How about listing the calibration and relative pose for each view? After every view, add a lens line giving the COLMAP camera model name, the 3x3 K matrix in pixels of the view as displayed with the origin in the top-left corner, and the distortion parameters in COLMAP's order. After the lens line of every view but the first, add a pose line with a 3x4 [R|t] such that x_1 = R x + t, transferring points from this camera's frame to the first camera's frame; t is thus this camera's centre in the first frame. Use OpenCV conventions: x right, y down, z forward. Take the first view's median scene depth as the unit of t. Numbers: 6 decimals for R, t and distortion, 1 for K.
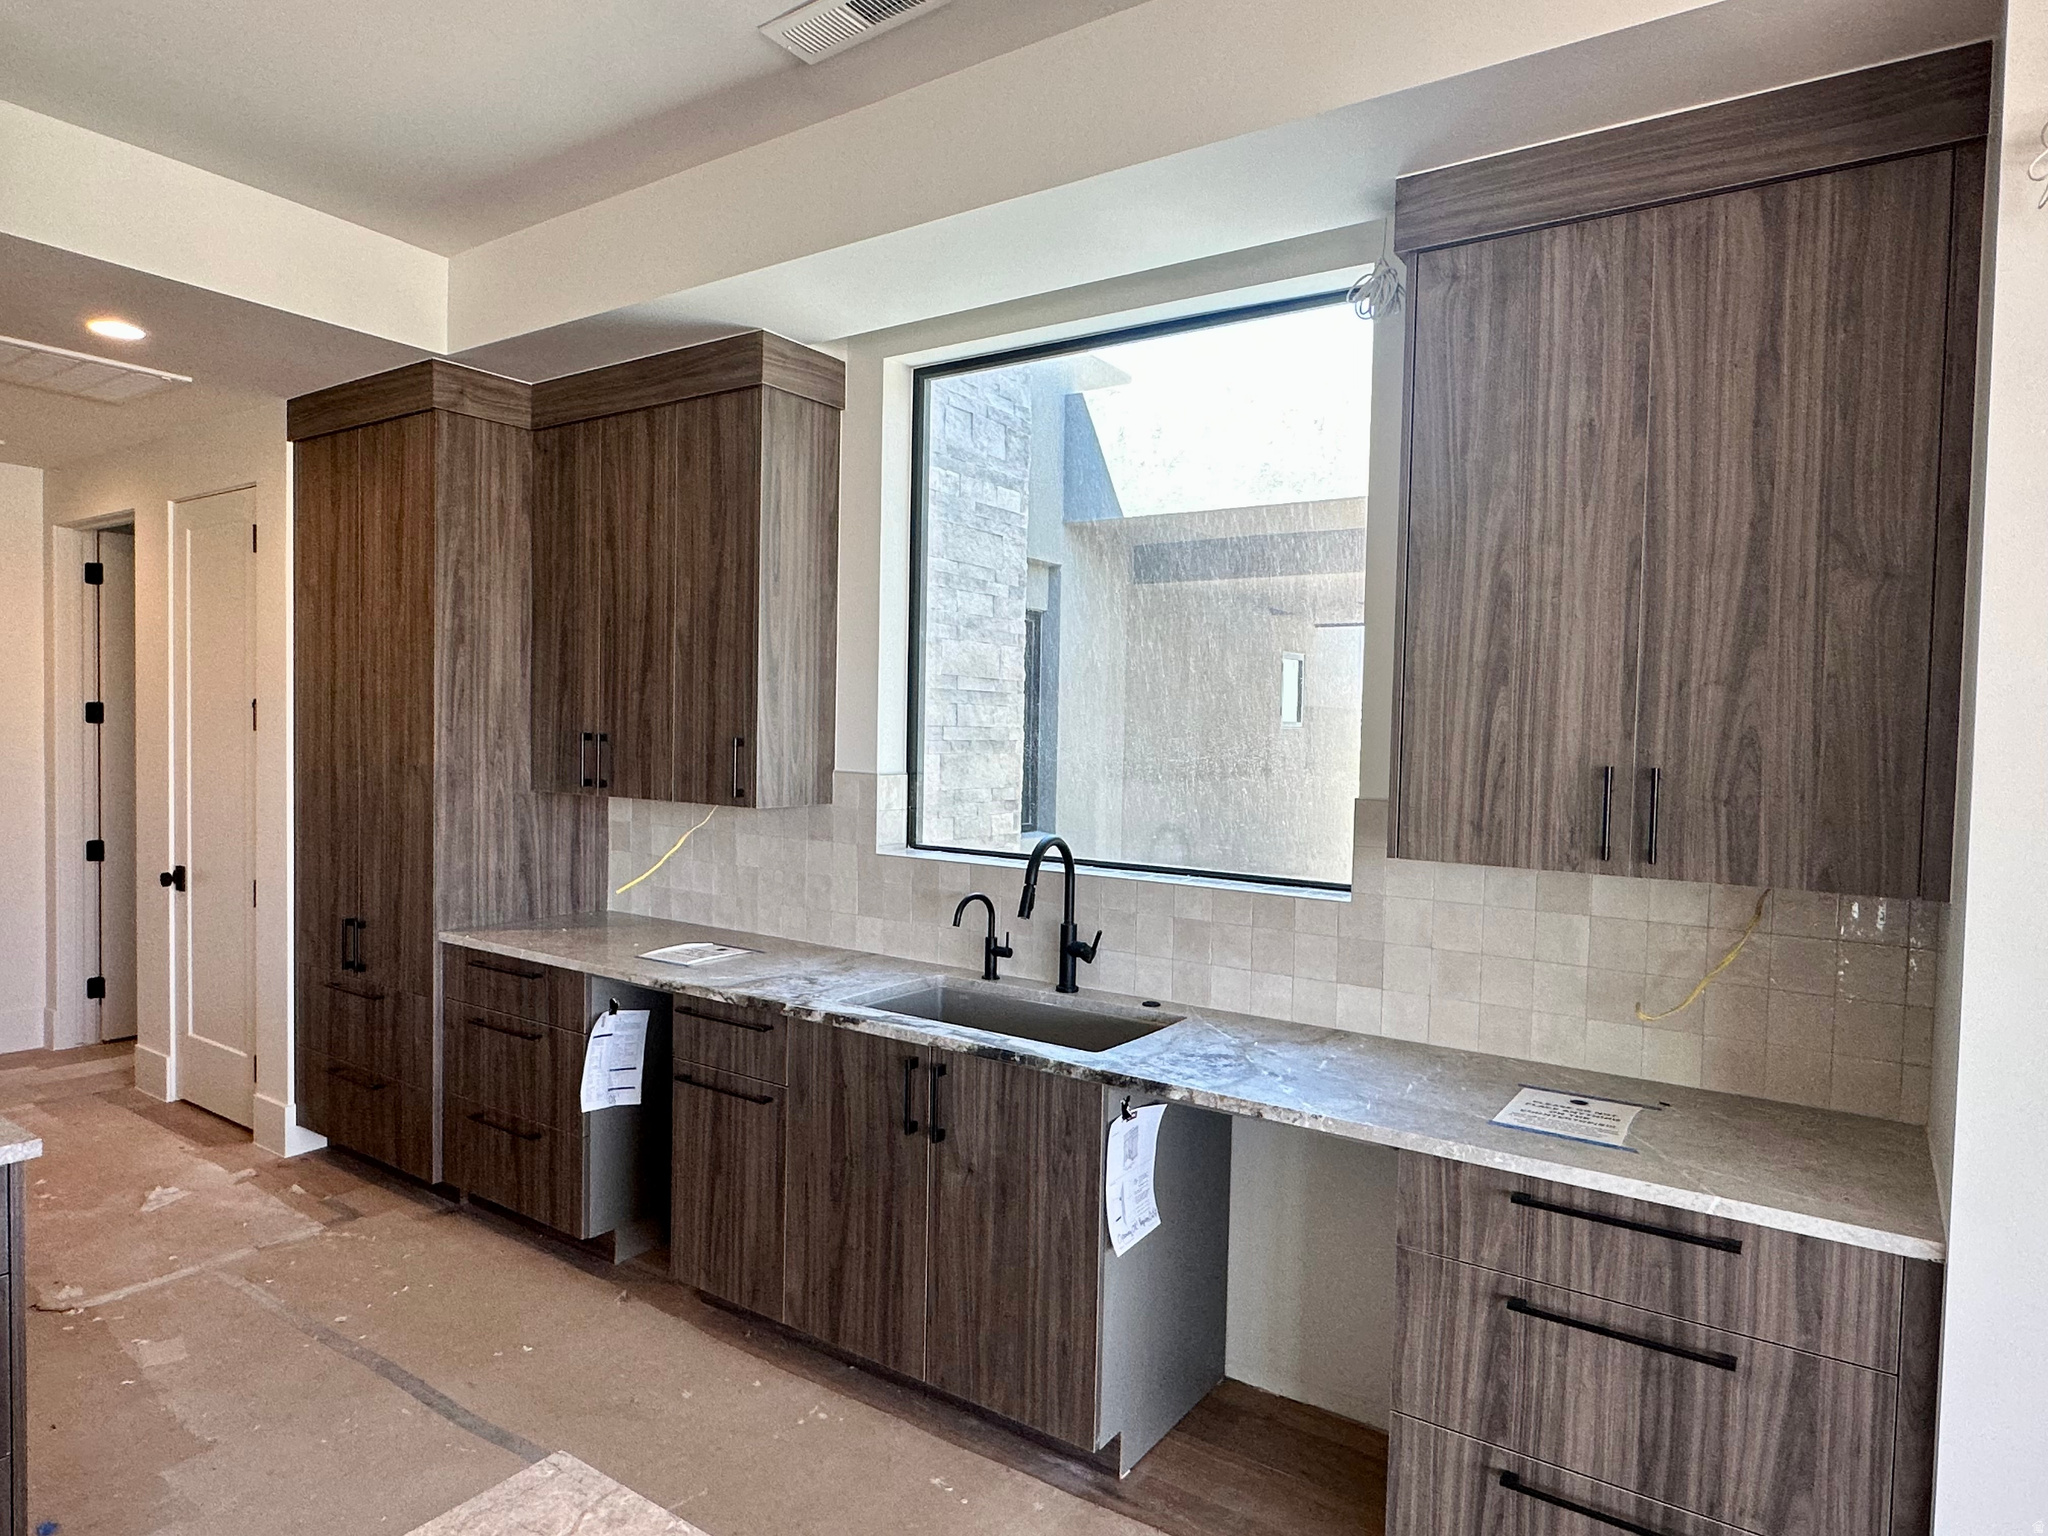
lens RADIAL K [[1214.5, 0, 1017.5], [0, 1214.5, 770.7], [0, 0, 1]] dist [-0.003184, -0.000401]
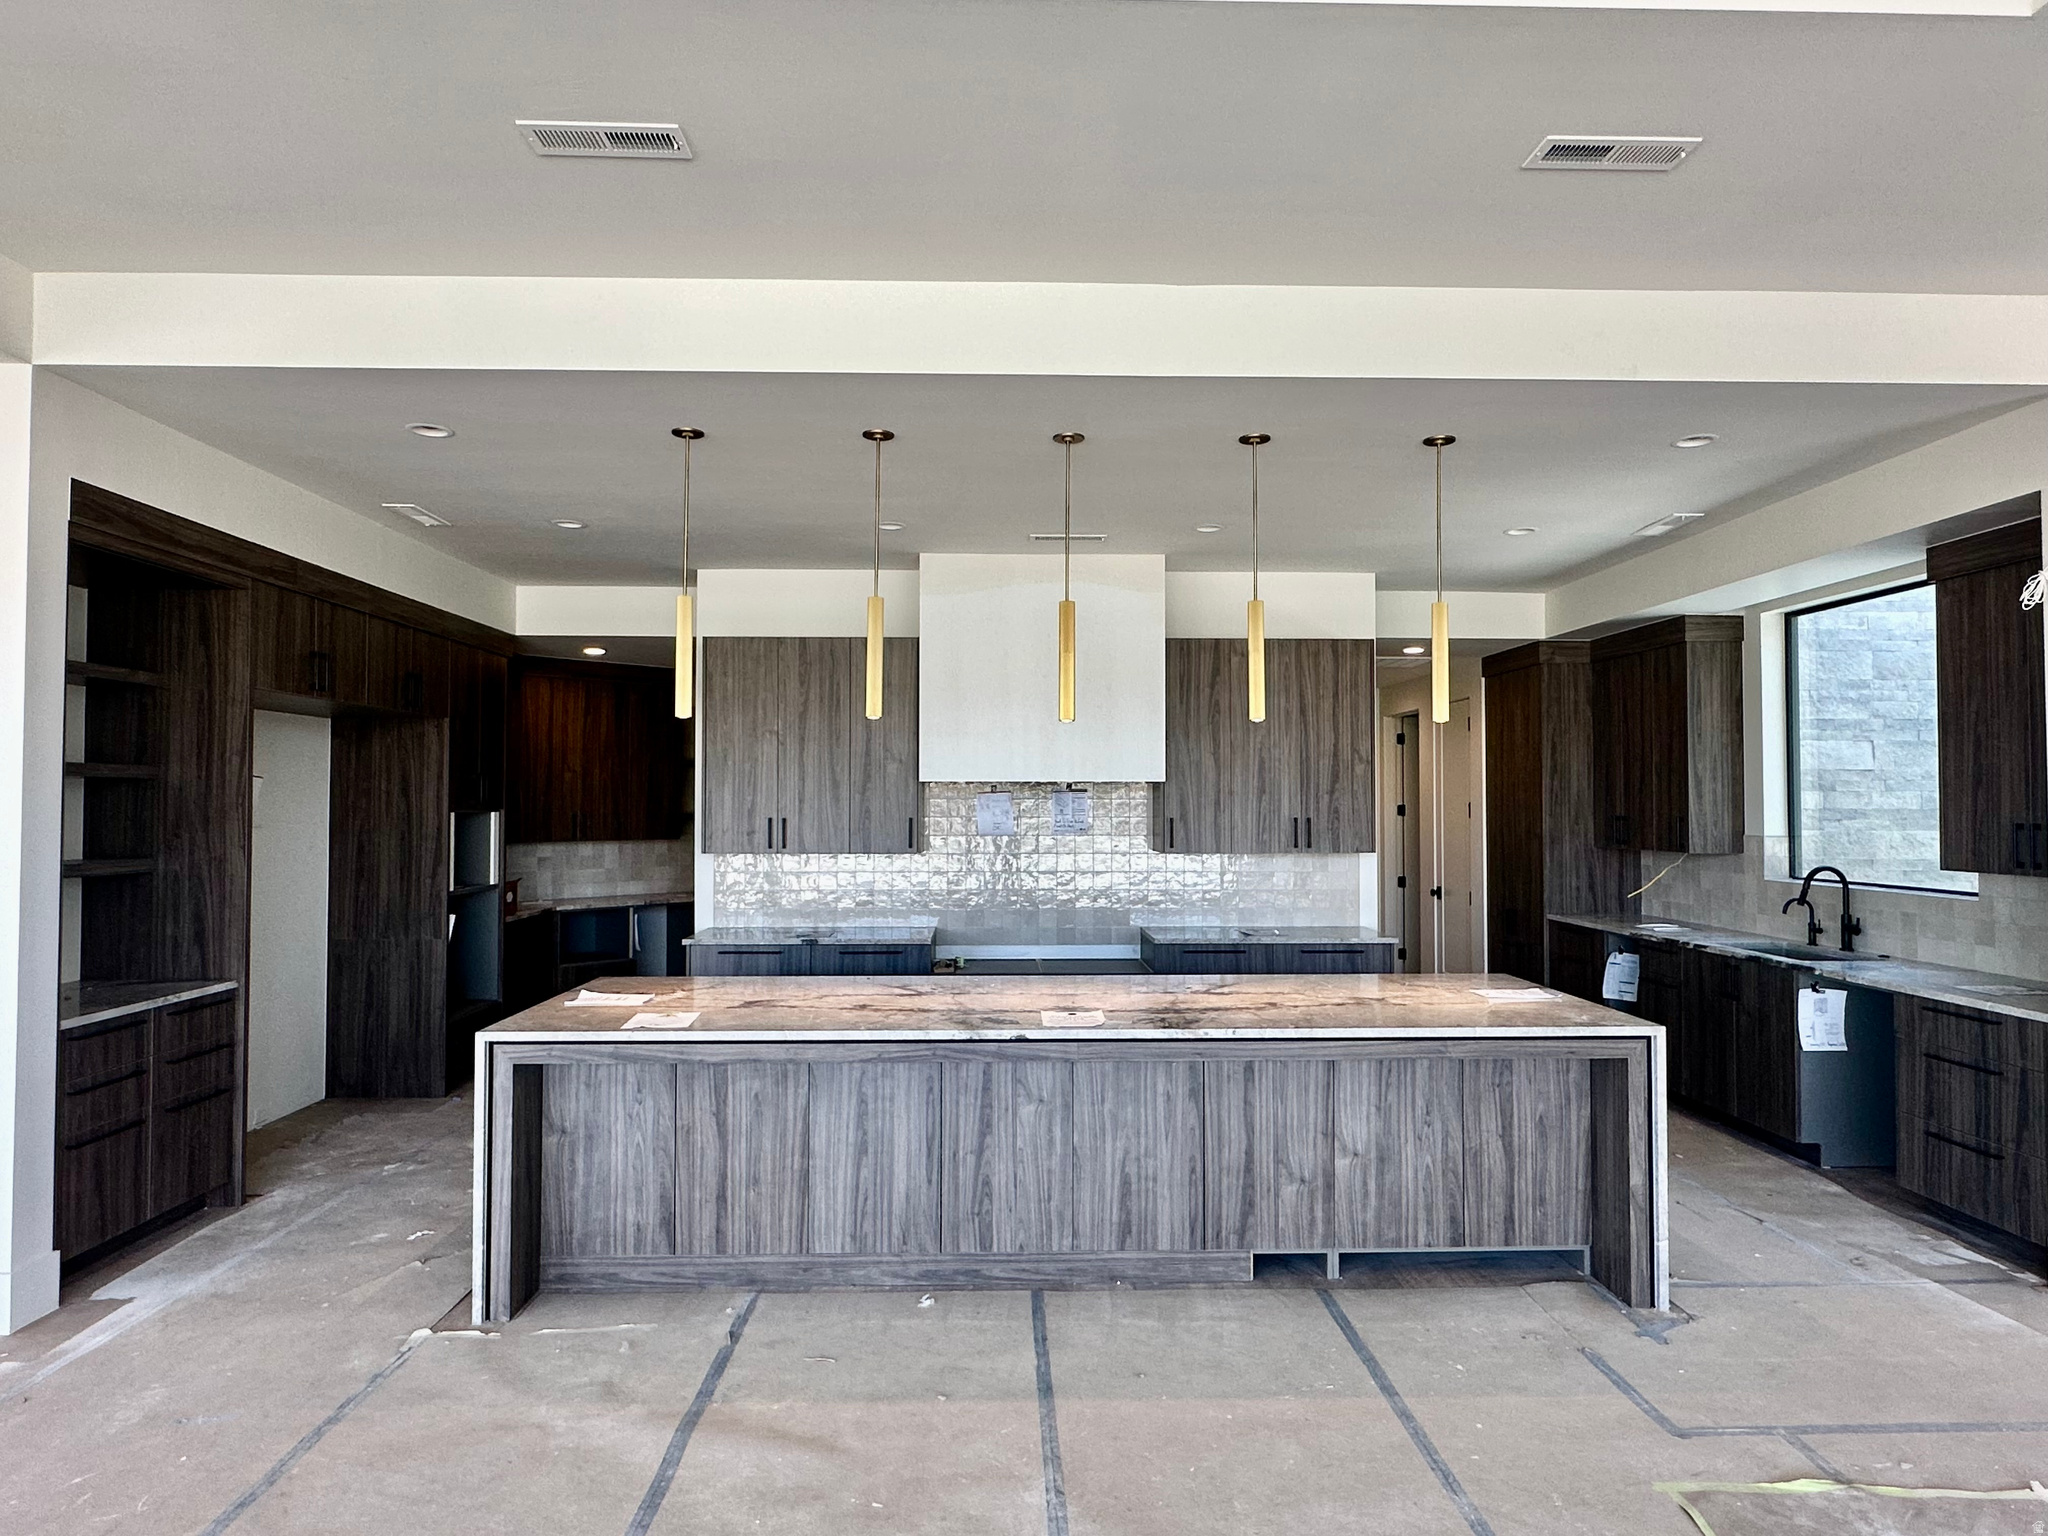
lens RADIAL K [[1215.3, 0, 1031.7], [0, 1215.3, 771.4], [0, 0, 1]] dist [-0.002740, 0.000565]
pose [[0.593903, -0.043320, -0.803369, 0.724793], [-0.017473, 0.997619, -0.066712, 0.047657], [0.804347, 0.053658, 0.591732, -1.010221]]
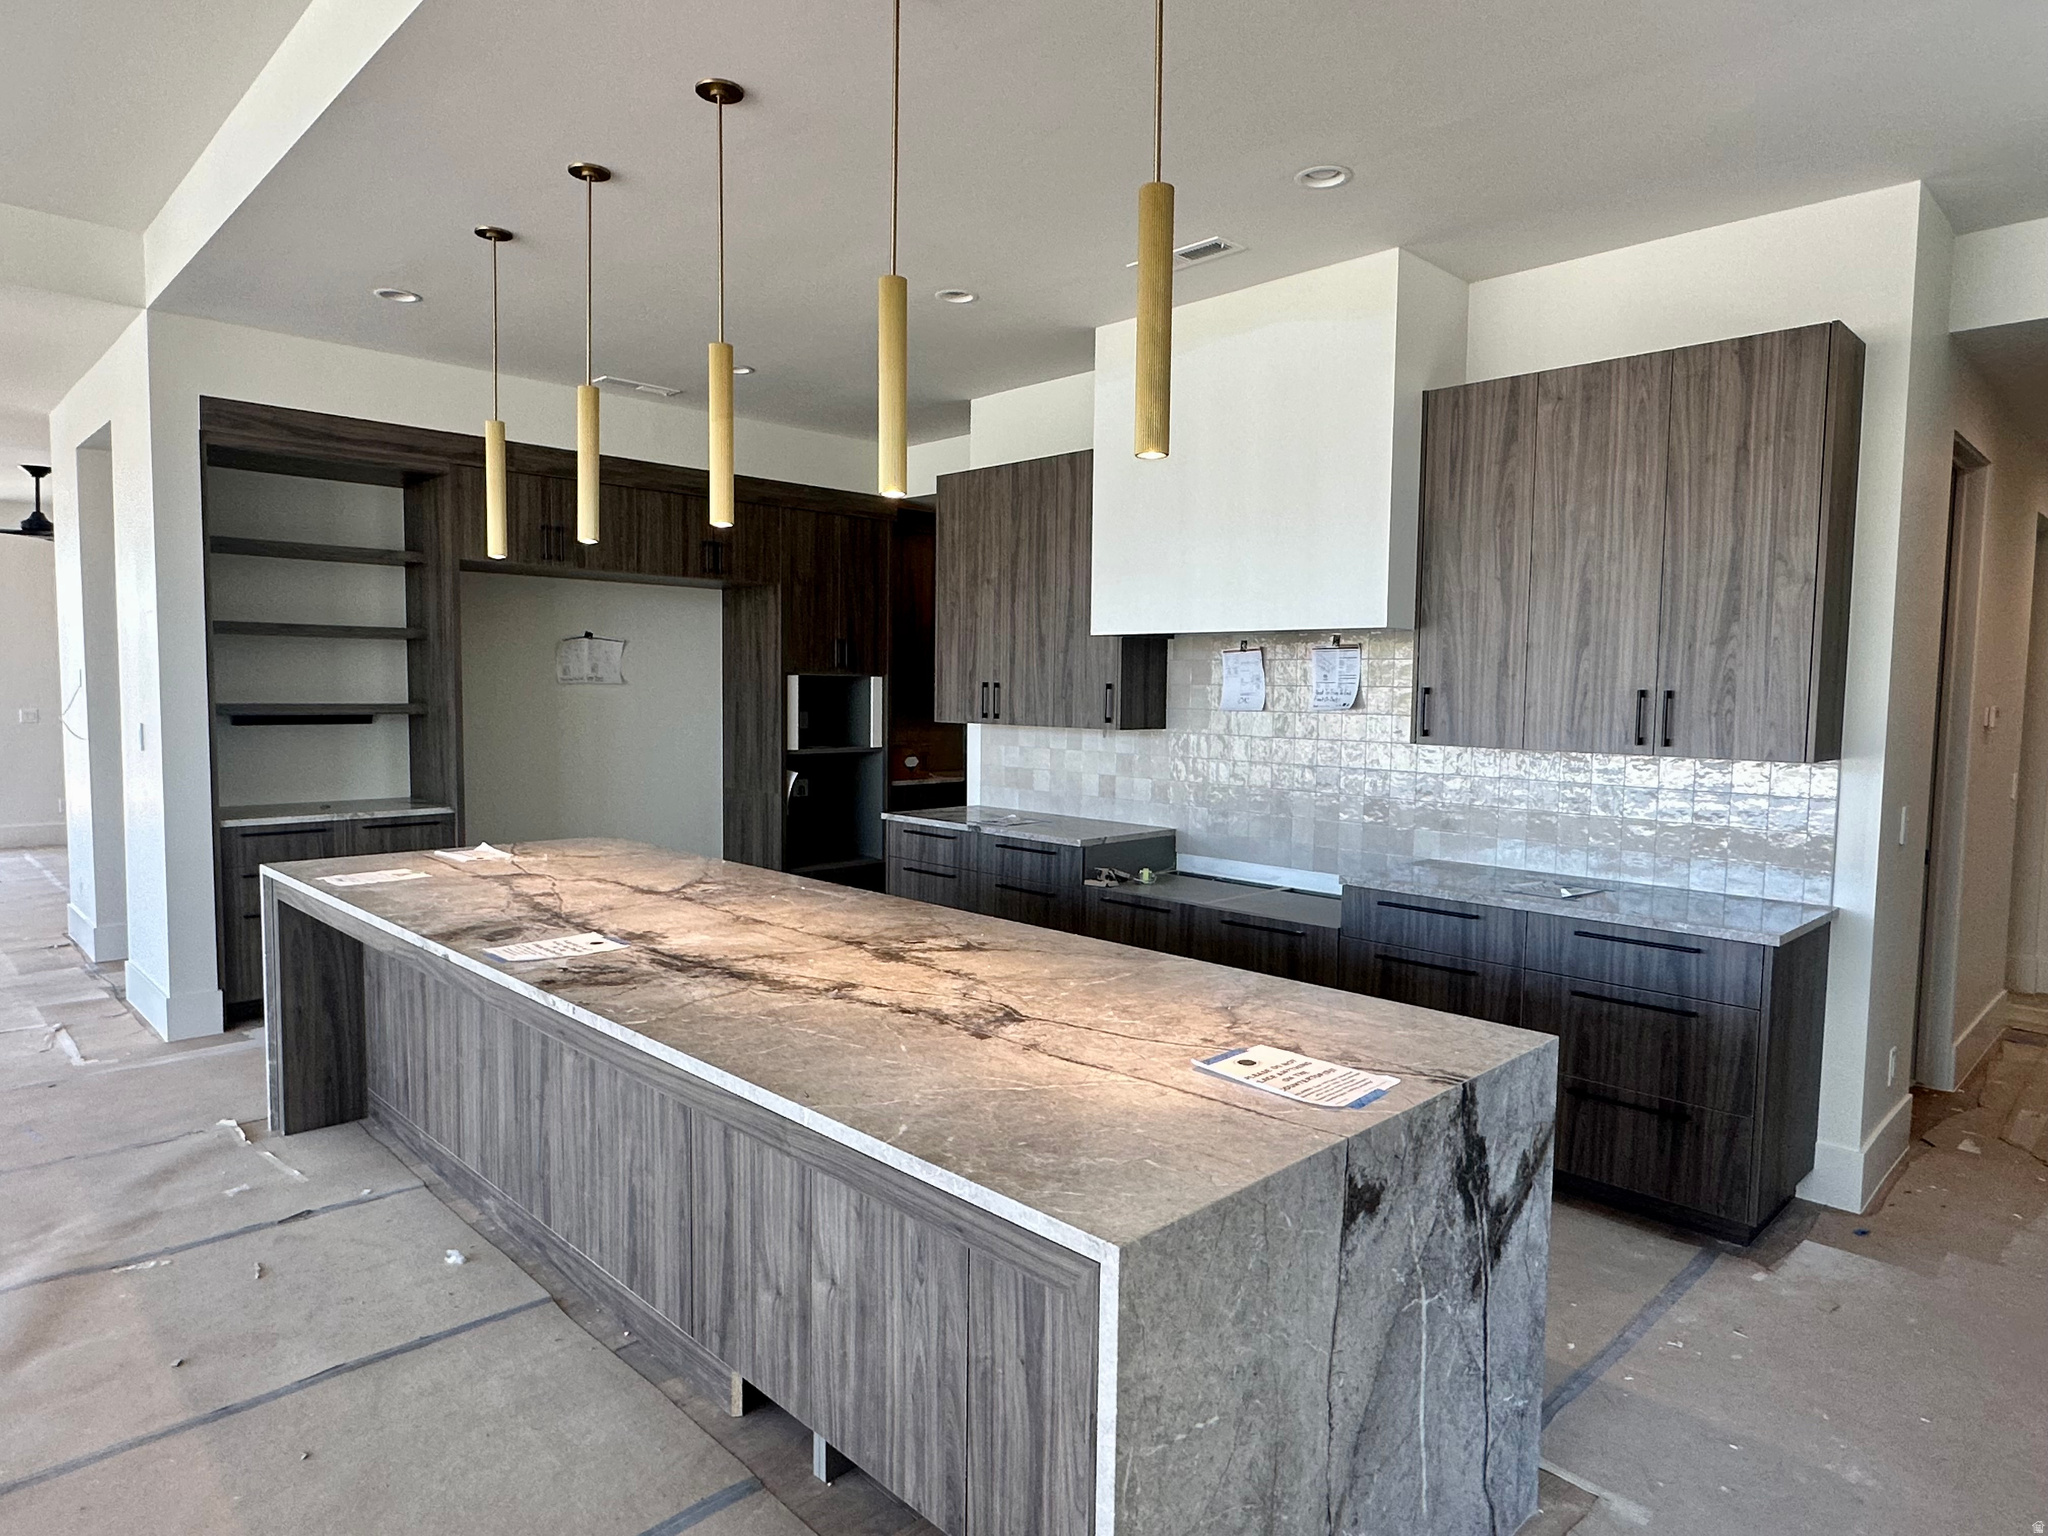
lens RADIAL K [[1214.5, 0, 1017.5], [0, 1214.5, 770.7], [0, 0, 1]] dist [-0.003184, -0.000401]
pose [[-0.183876, 0.044869, -0.981925, 0.546244], [-0.054442, 0.996959, 0.055751, 0.025394], [0.981441, 0.063709, -0.180874, 0.147009]]
